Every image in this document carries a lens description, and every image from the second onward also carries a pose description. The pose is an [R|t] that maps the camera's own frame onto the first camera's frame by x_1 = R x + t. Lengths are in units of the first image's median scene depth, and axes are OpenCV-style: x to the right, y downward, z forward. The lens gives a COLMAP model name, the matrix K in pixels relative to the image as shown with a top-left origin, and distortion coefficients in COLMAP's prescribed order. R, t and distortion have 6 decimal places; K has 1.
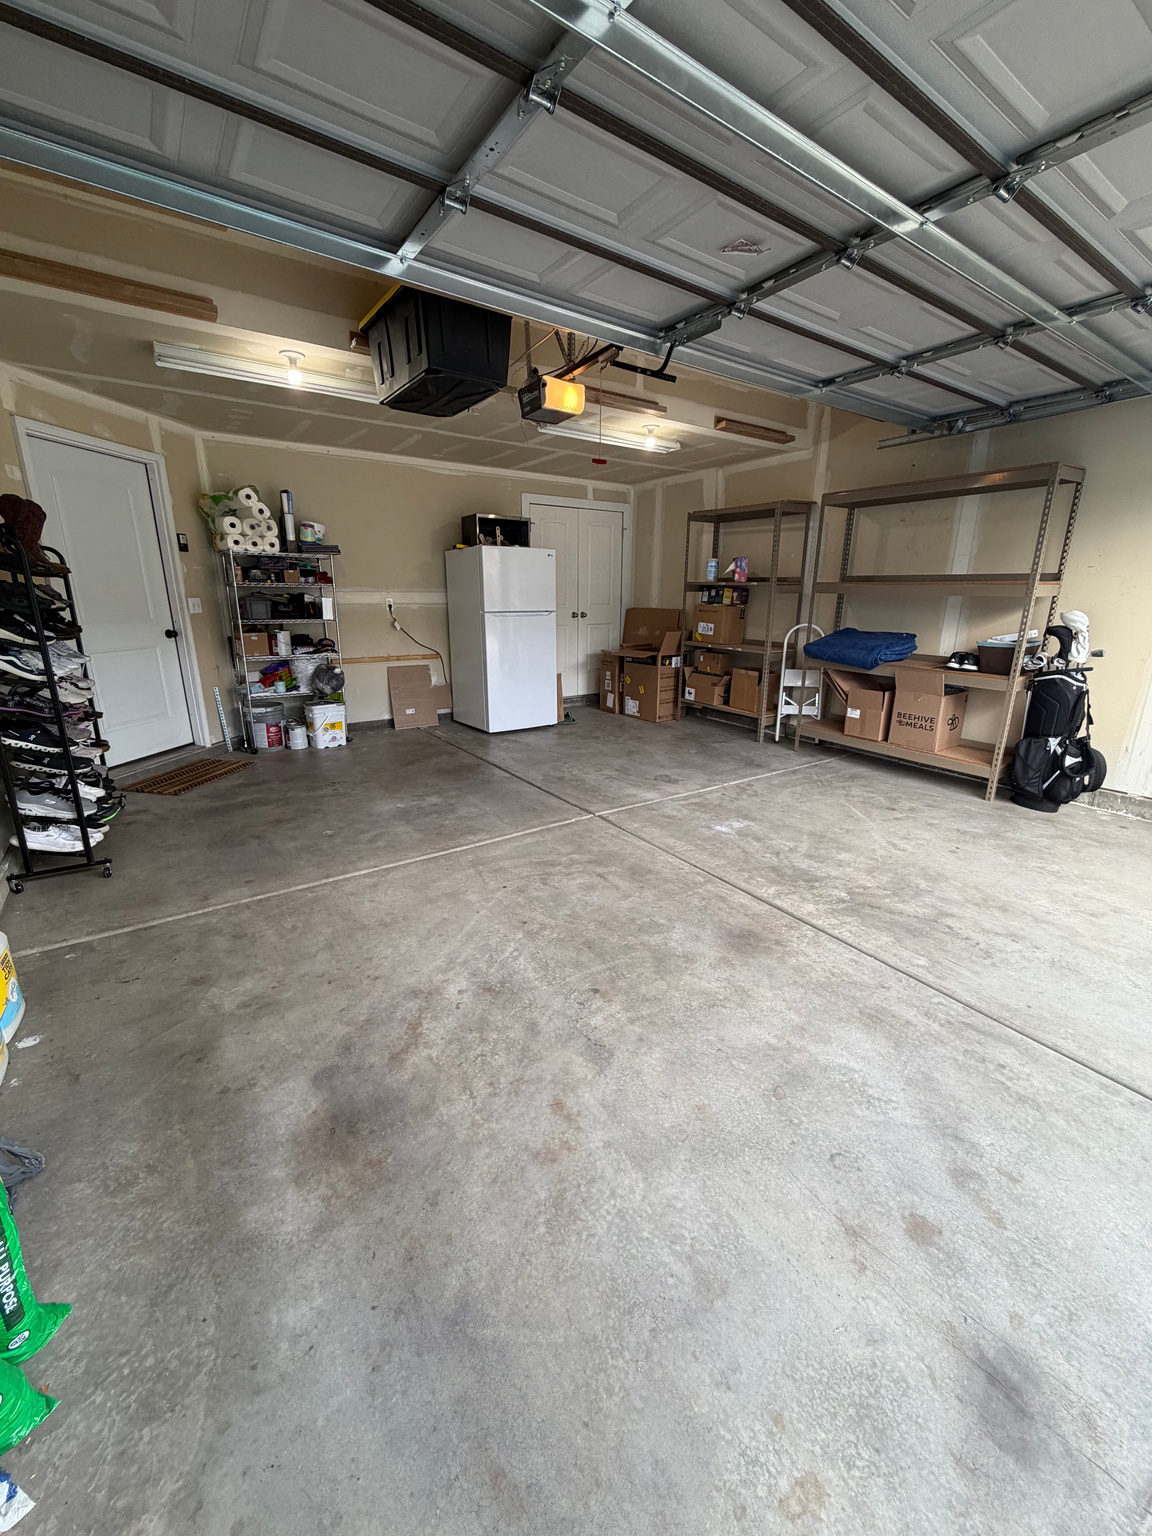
lens RADIAL K [[609.4, 0, 574.5], [0, 609.4, 766.7], [0, 0, 1]] dist [-0.001734, 0.000561]
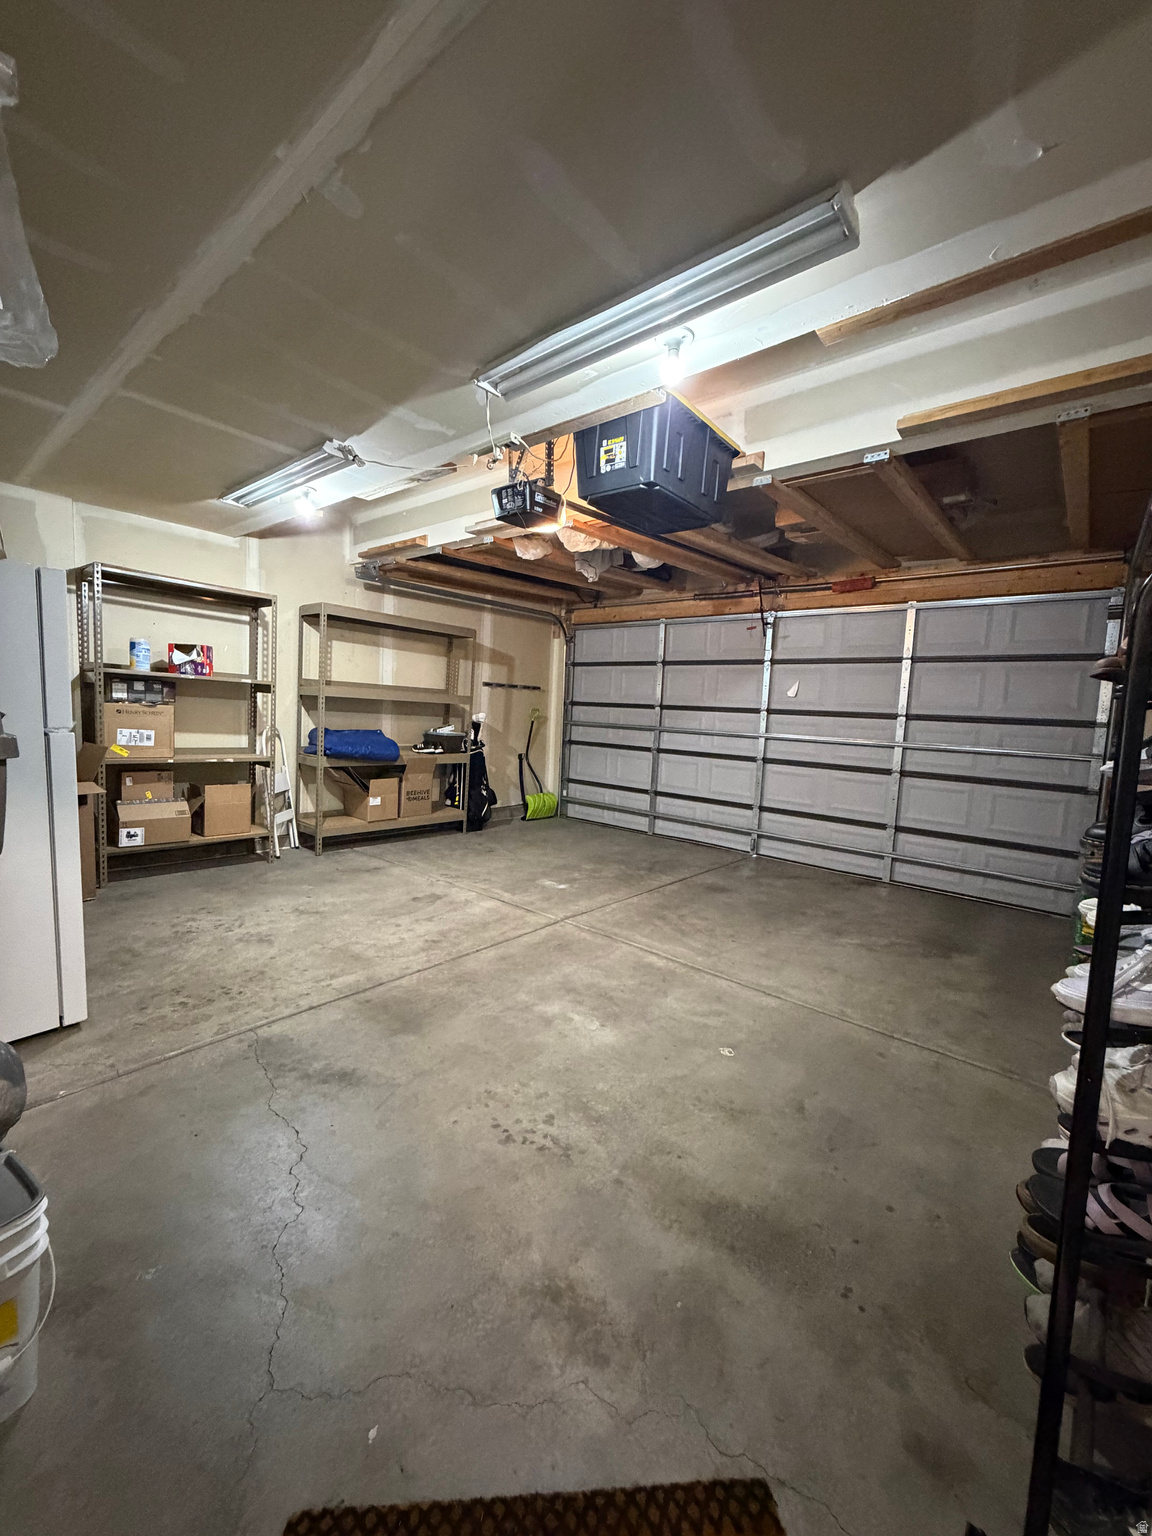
lens RADIAL K [[609.4, 0, 570.3], [0, 609.4, 767.8], [0, 0, 1]] dist [-0.001734, 0.000561]
pose [[-0.257363, -0.111332, 0.959880, -0.826046], [0.214773, 0.961904, 0.169152, -0.301452], [-0.942145, 0.249690, -0.223647, 1.036763]]
